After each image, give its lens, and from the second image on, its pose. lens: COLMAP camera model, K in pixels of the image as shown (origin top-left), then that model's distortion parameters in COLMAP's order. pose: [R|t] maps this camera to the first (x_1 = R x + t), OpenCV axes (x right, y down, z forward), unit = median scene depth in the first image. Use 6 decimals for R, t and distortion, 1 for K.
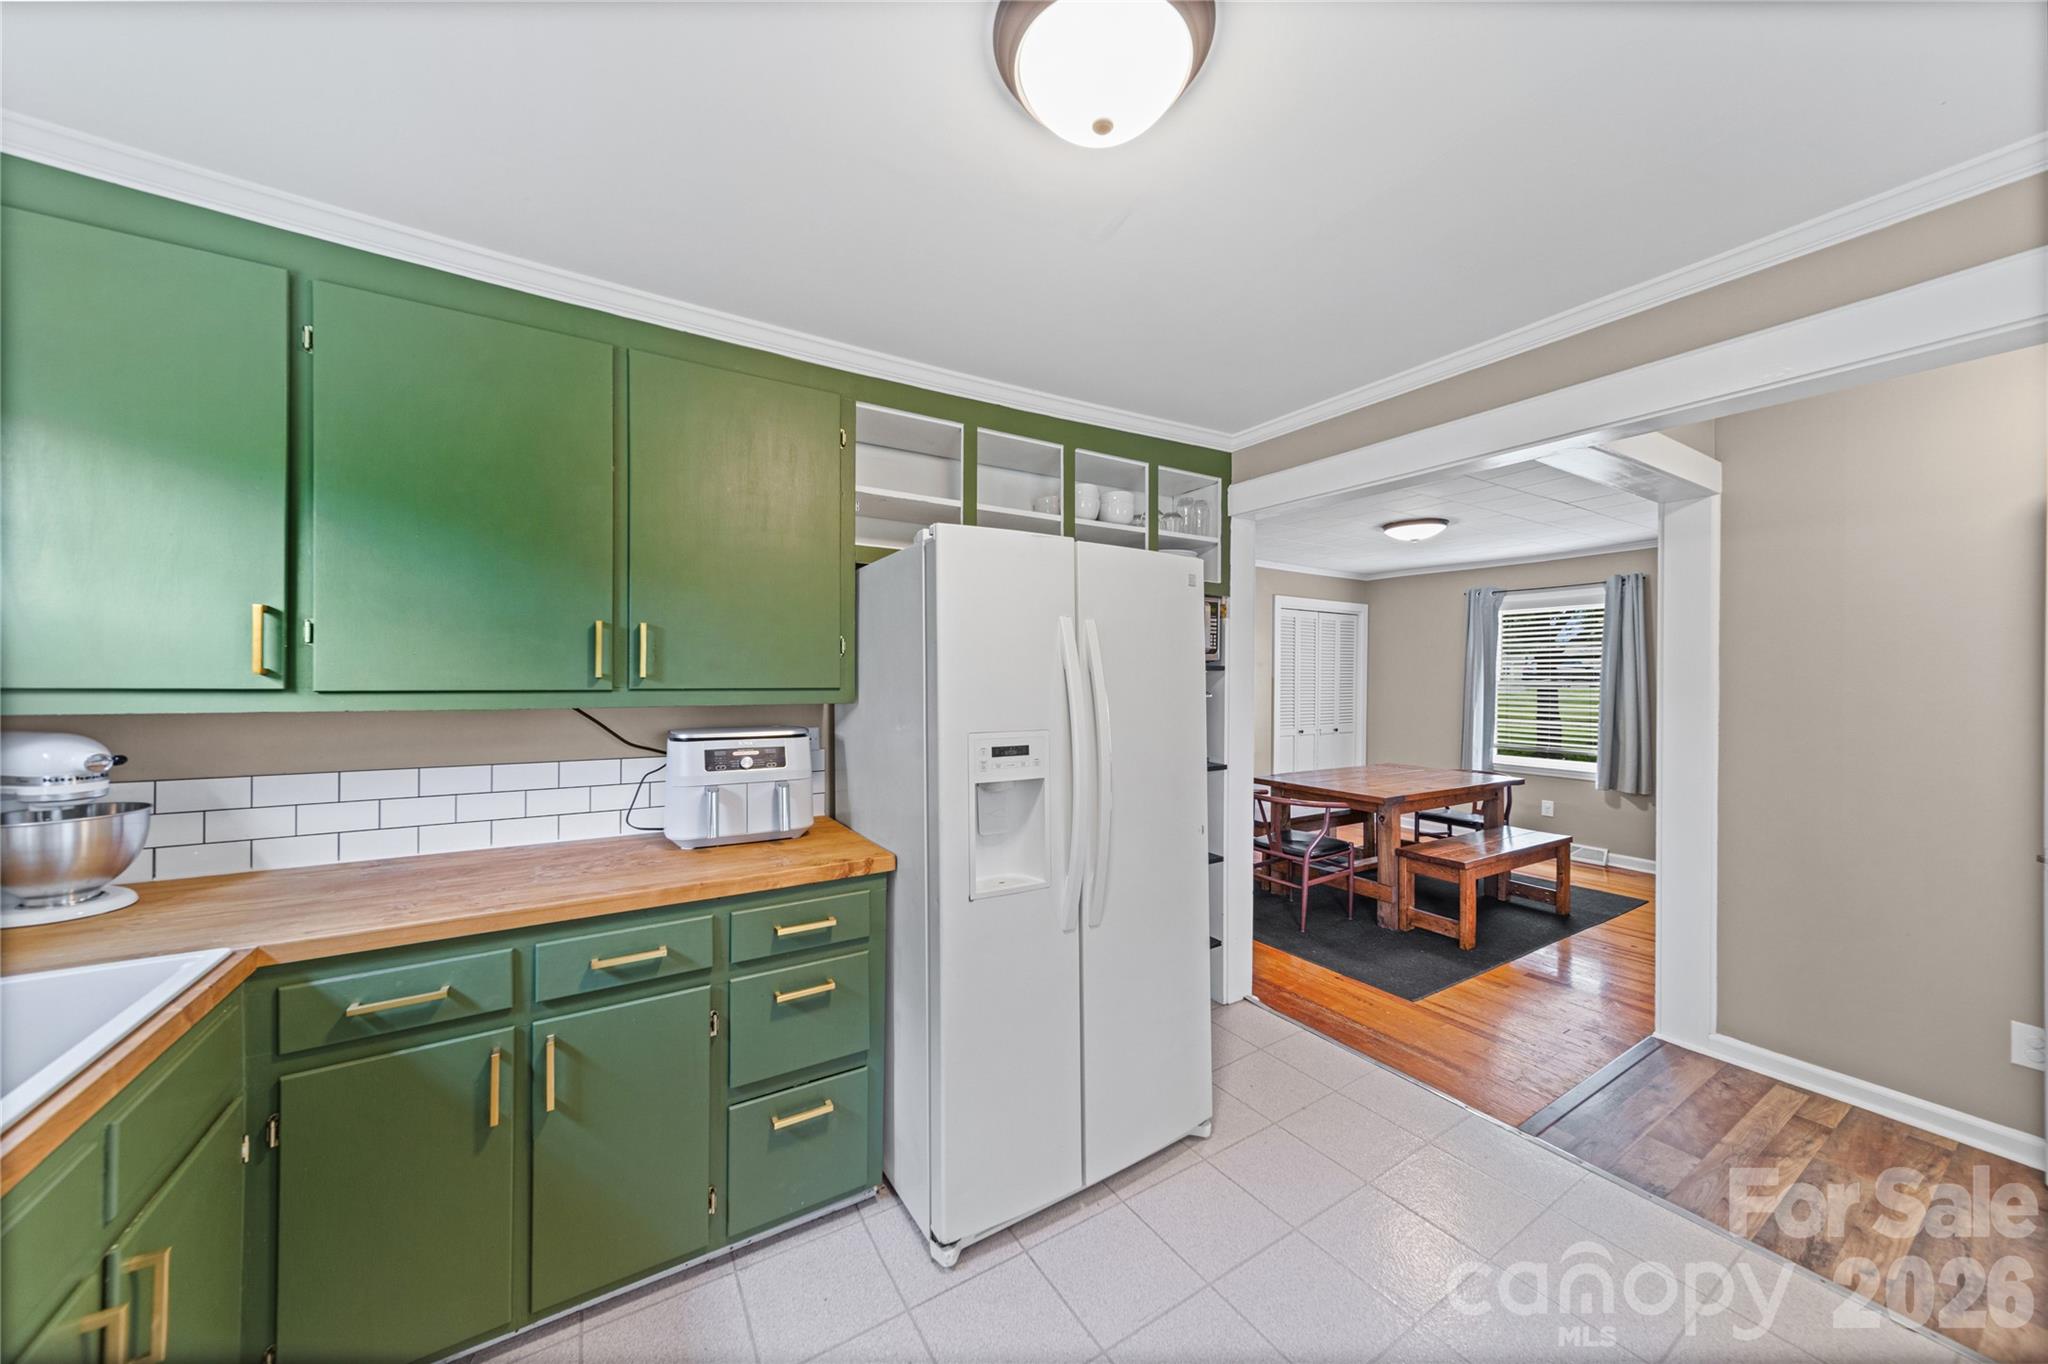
lens RADIAL K [[697.7, 0, 1020.1], [0, 697.7, 678.6], [0, 0, 1]] dist [0.001319, 0.000122]
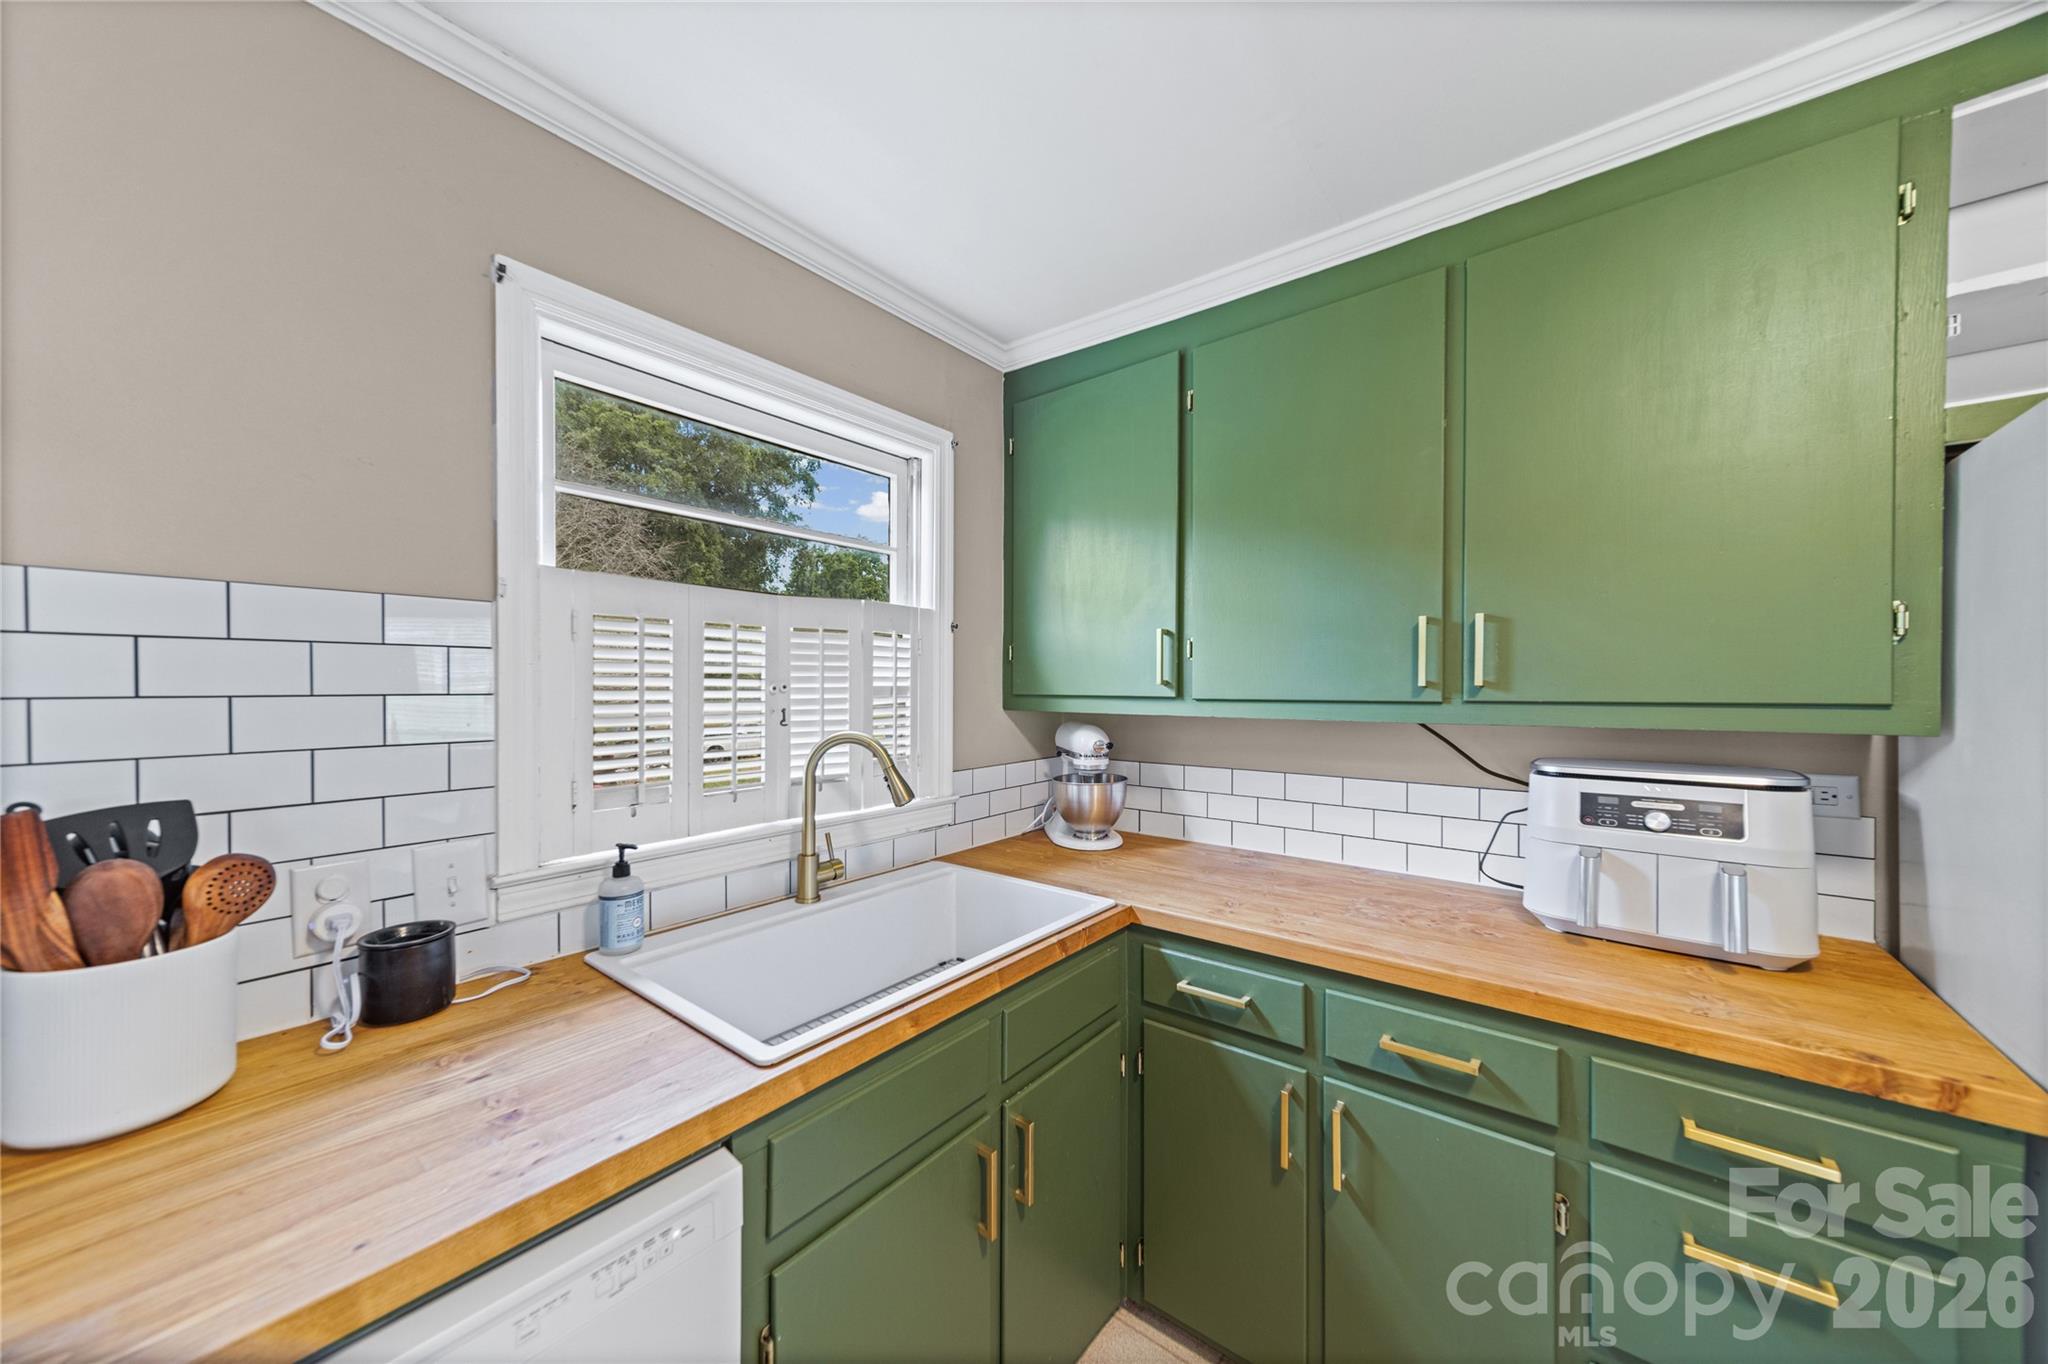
lens RADIAL K [[709.2, 0, 1029.3], [0, 709.2, 690.0], [0, 0, 1]] dist [0.003852, 0.000131]
pose [[0.338445, 0.000247, -0.940986, 0.019757], [0.002347, 0.999997, 0.001107, 0.000830], [0.940983, -0.002583, 0.338443, 0.293777]]
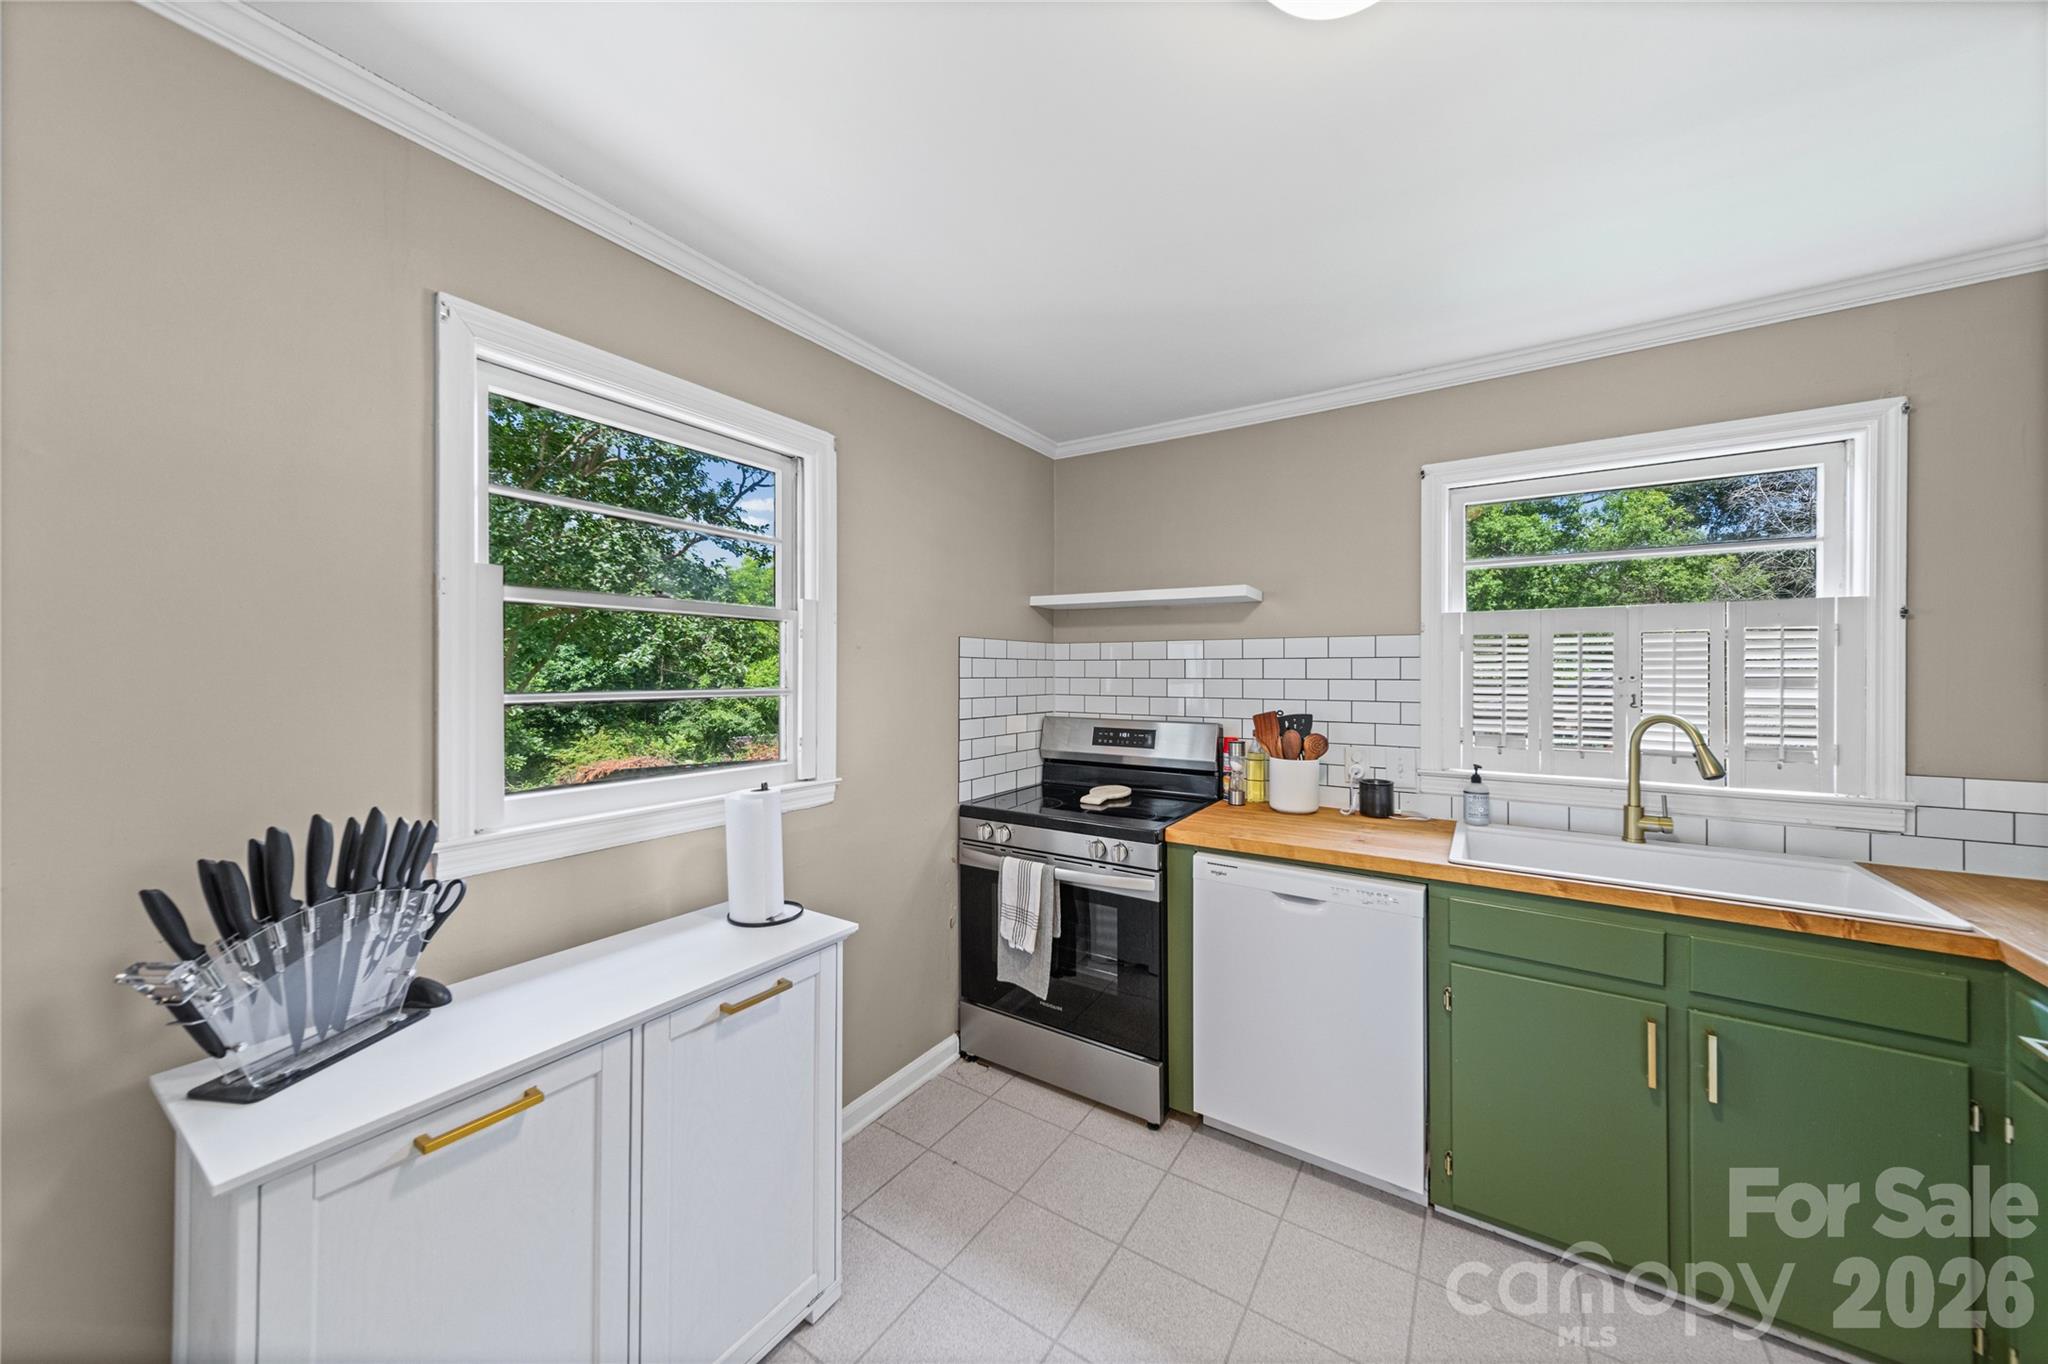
lens RADIAL K [[712.0, 0, 1028.4], [0, 712.0, 668.5], [0, 0, 1]] dist [0.007690, -0.000085]
pose [[-0.906907, -0.010390, -0.421202, 0.492585], [-0.008101, 0.999941, -0.007226, -0.001447], [0.421252, -0.003141, -0.906938, 0.990445]]
